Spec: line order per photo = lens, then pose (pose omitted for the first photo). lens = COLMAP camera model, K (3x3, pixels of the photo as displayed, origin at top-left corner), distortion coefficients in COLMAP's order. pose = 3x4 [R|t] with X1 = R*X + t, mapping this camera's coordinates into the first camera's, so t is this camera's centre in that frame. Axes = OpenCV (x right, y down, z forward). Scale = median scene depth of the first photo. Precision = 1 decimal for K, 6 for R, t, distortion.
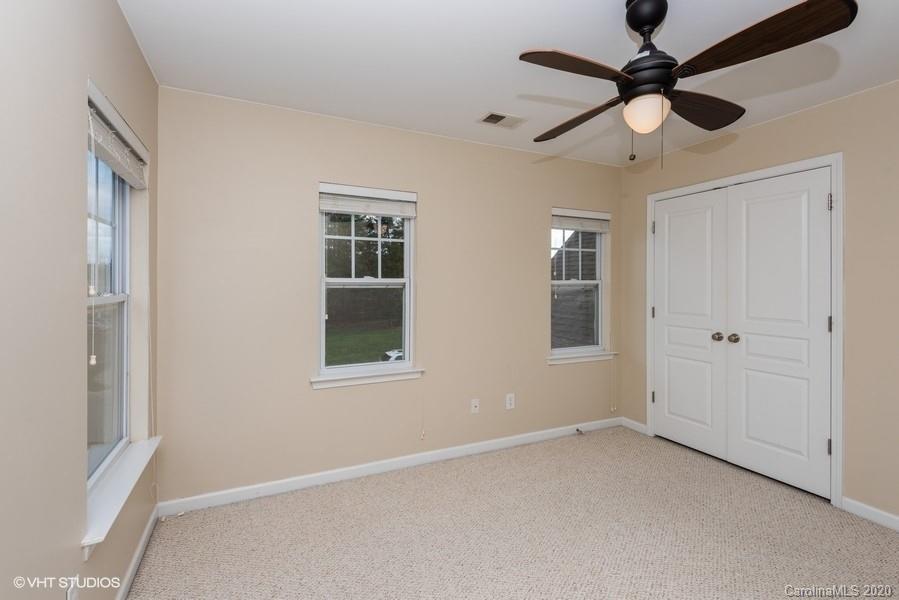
lens RADIAL K [[411.5, 0, 451.2], [0, 411.5, 280.5], [0, 0, 1]] dist [0.021419, -0.004615]
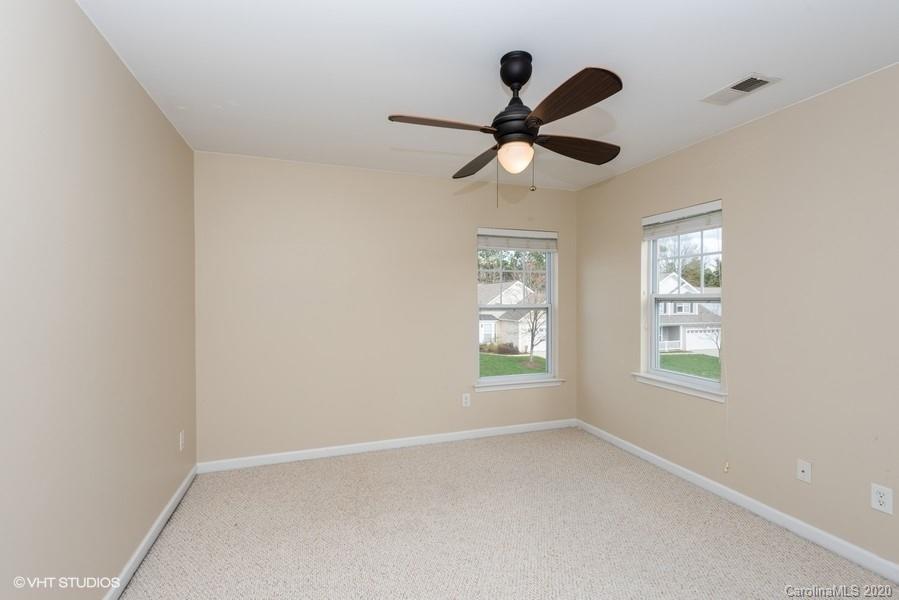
lens RADIAL K [[411.5, 0, 451.9], [0, 411.5, 298.3], [0, 0, 1]] dist [0.021419, -0.004615]
pose [[-0.111398, -0.005293, -0.993762, 0.972529], [-0.000778, 0.999986, -0.005239, 0.011847], [0.993776, 0.000189, -0.111401, 0.547042]]
